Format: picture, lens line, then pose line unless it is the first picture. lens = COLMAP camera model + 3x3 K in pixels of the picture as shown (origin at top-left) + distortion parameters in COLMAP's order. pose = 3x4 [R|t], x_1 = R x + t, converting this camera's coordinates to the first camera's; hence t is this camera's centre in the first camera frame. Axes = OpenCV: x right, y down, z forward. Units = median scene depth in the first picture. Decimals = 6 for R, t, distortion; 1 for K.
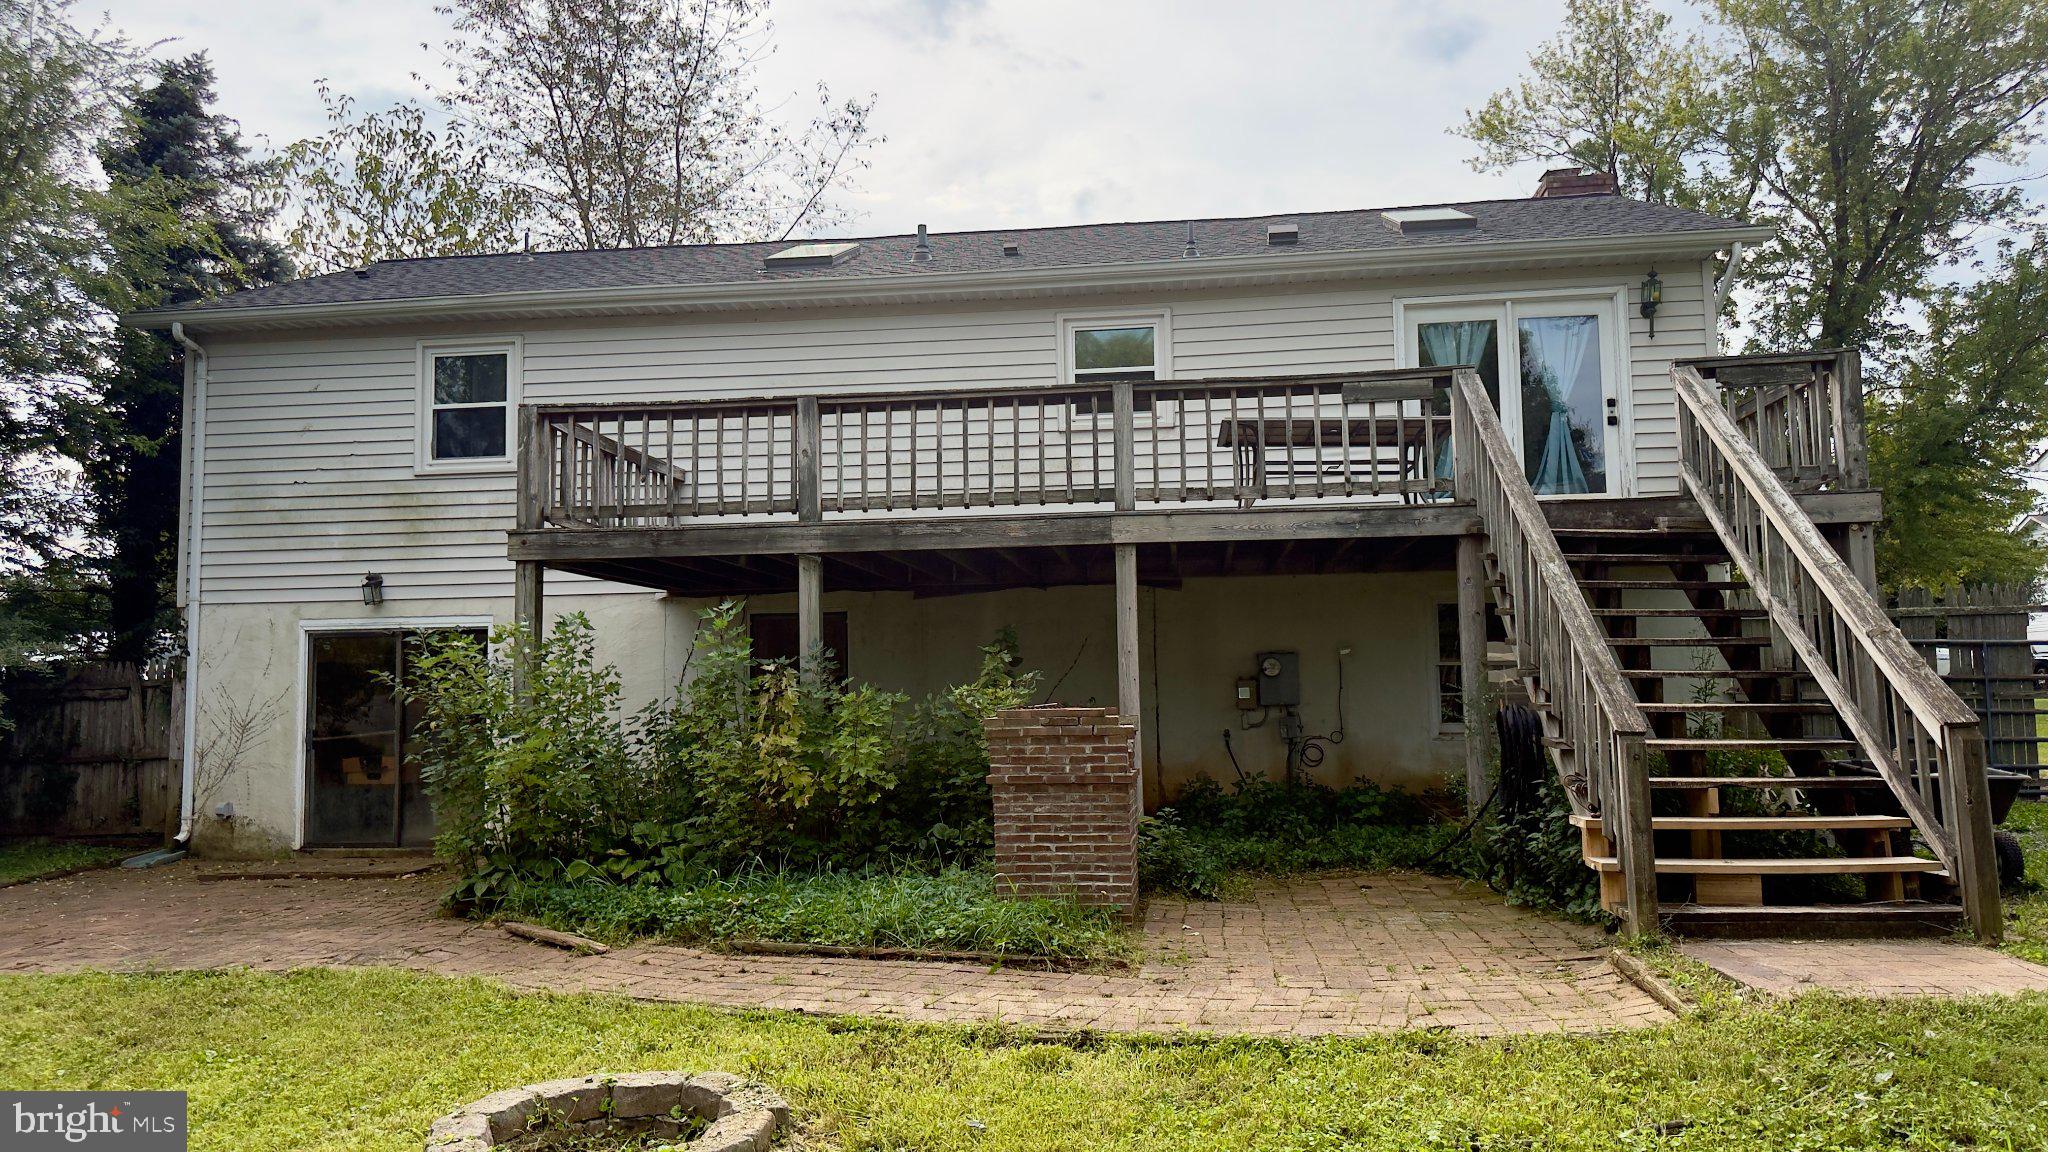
lens RADIAL K [[1413.0, 0, 1117.7], [0, 1413.0, 572.9], [0, 0, 1]] dist [0.106454, -0.154417]
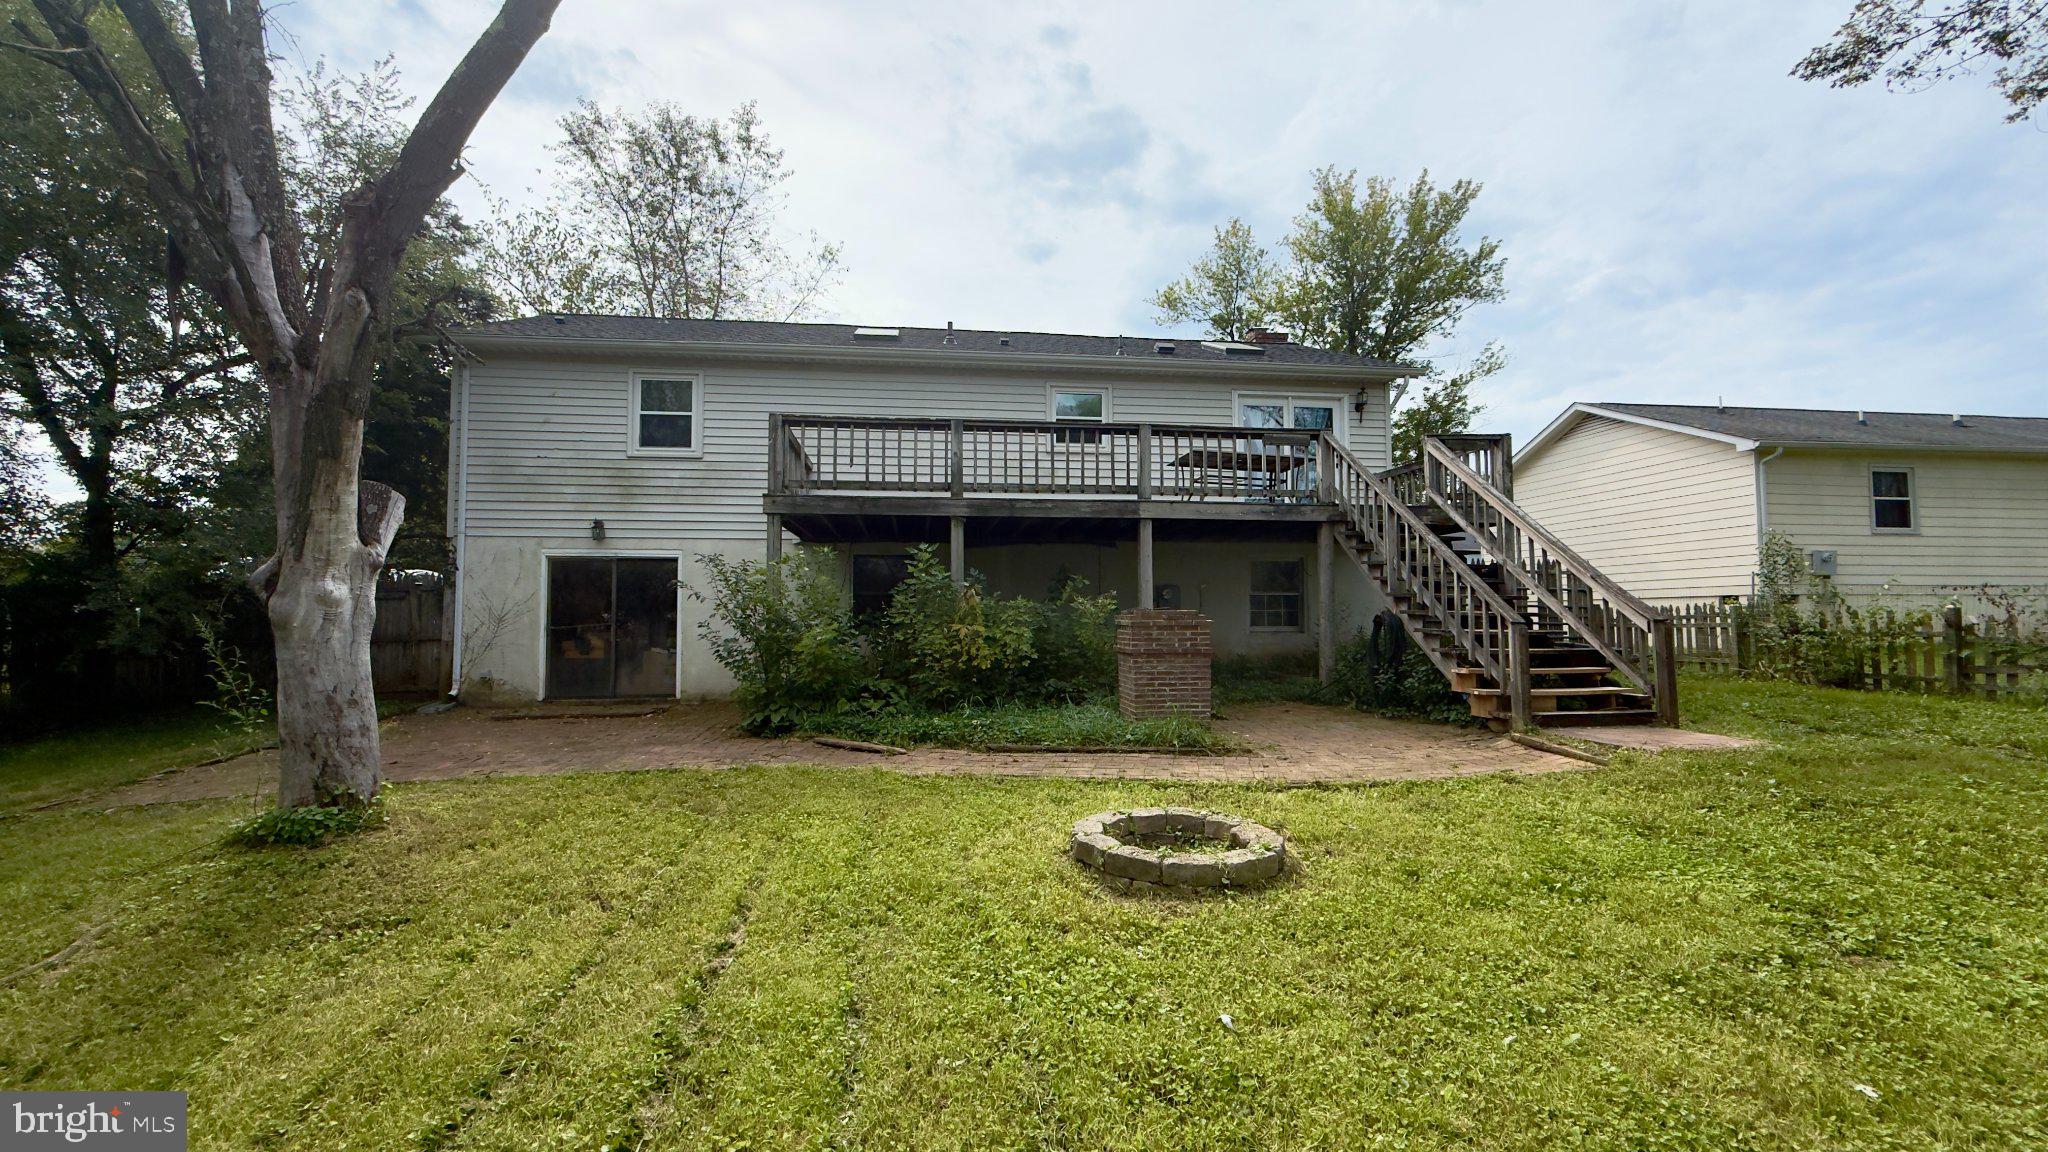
lens RADIAL K [[828.6, 0, 1024.0], [0, 828.6, 576.0], [0, 0, 1]] dist [0.000069, -0.000258]
pose [[0.970504, 0.026198, 0.239658, -0.292015], [-0.033924, 0.999027, 0.028168, 0.020170], [-0.238687, -0.035467, 0.970449, 0.038890]]
